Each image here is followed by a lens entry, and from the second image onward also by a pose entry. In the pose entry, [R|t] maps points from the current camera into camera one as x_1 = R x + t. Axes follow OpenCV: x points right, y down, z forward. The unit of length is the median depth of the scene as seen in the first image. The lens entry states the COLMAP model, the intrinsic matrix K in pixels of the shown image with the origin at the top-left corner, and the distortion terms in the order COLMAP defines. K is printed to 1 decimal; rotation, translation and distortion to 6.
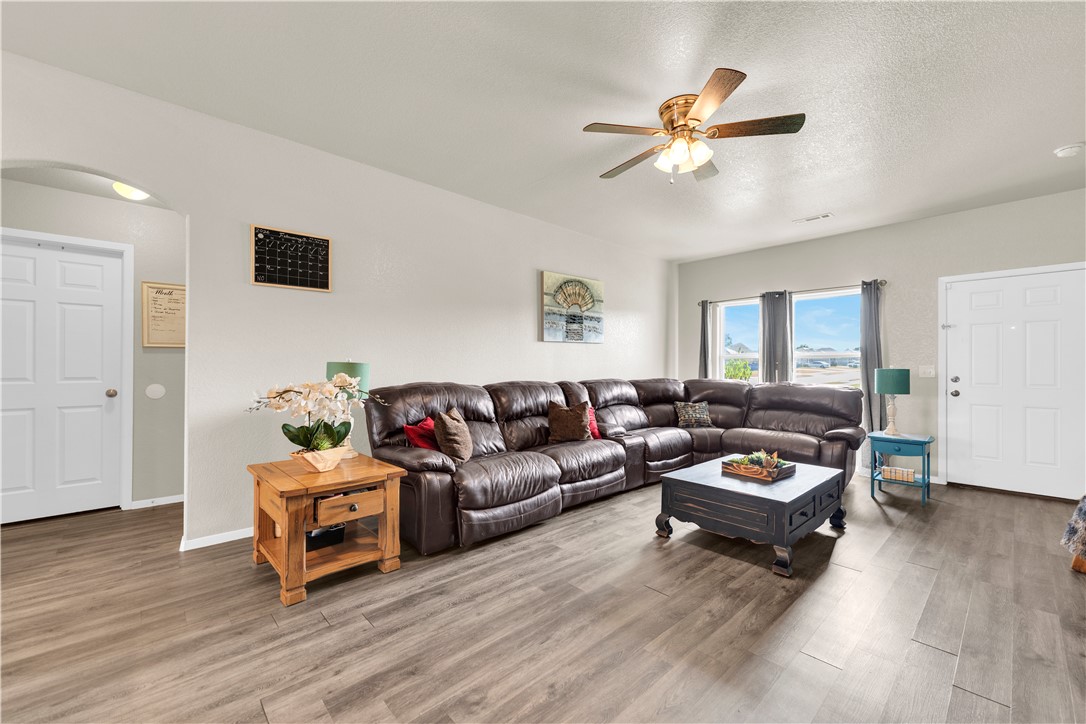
lens RADIAL K [[440.5, 0, 541.0], [0, 440.5, 365.4], [0, 0, 1]] dist [0.002298, 0.000107]
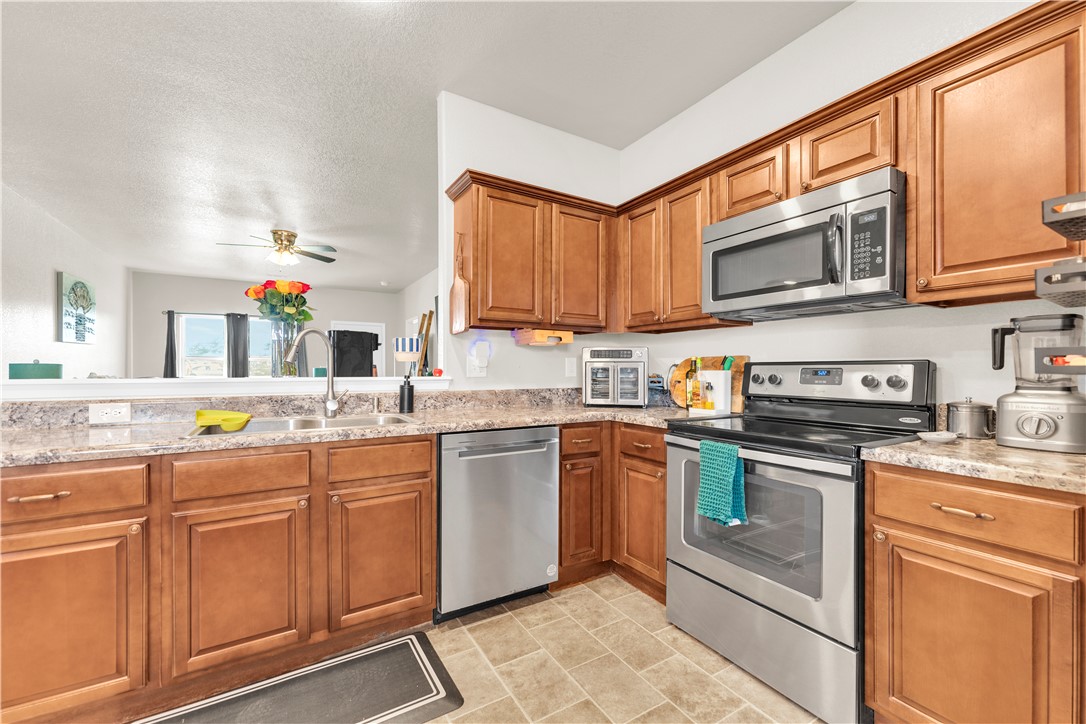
lens RADIAL K [[440.5, 0, 541.8], [0, 440.5, 367.7], [0, 0, 1]] dist [0.002298, 0.000107]
pose [[0.207645, -0.001856, 0.978203, -0.866706], [-0.007556, 0.999965, 0.003501, -0.006680], [-0.978175, -0.008118, 0.207624, -0.334700]]
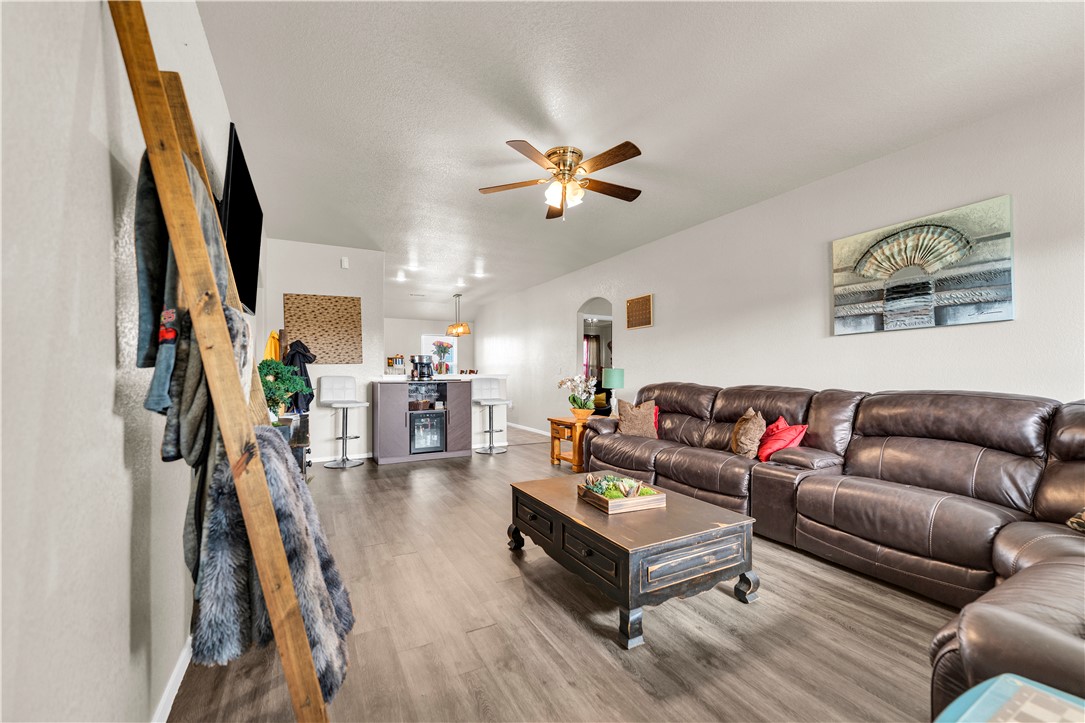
lens RADIAL K [[440.1, 0, 538.8], [0, 440.1, 369.8], [0, 0, 1]] dist [0.002298, 0.000107]
pose [[-0.253134, -0.004390, -0.967421, 0.975705], [0.010390, 0.999920, -0.007256, 0.005282], [0.967375, -0.011888, -0.253068, 0.799264]]
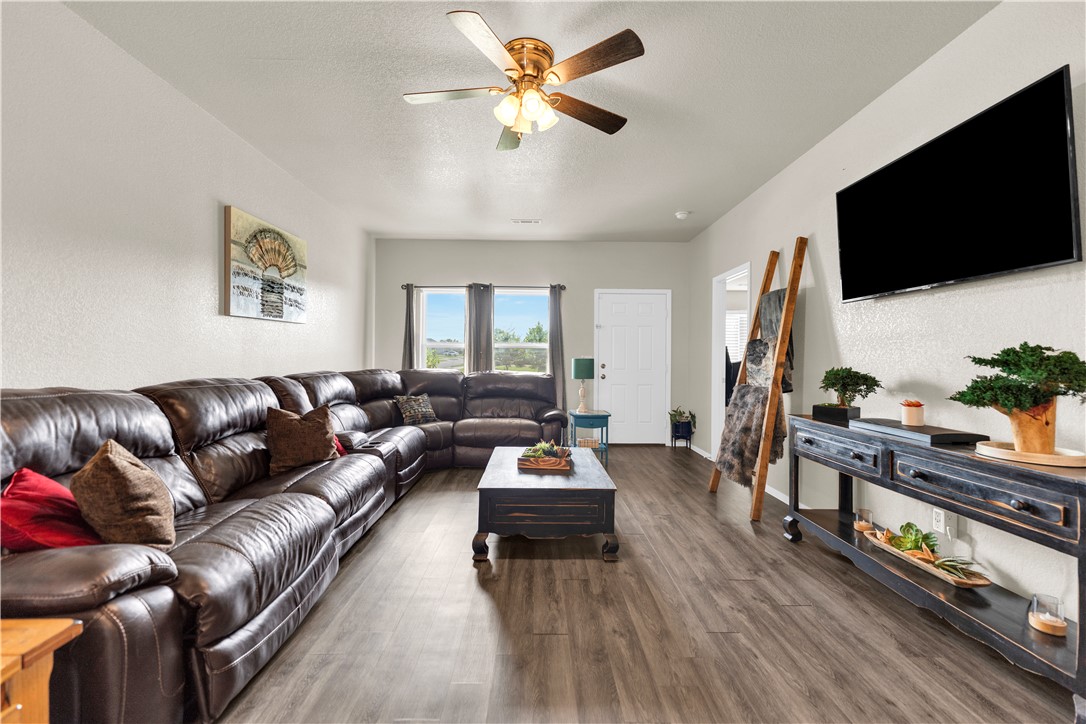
lens RADIAL K [[440.5, 0, 542.7], [0, 440.5, 355.9], [0, 0, 1]] dist [0.002298, 0.000107]
pose [[0.666876, 0.005309, 0.745149, -0.193001], [-0.009878, 0.999950, 0.001716, -0.000645], [-0.745103, -0.008505, 0.666895, 0.259278]]
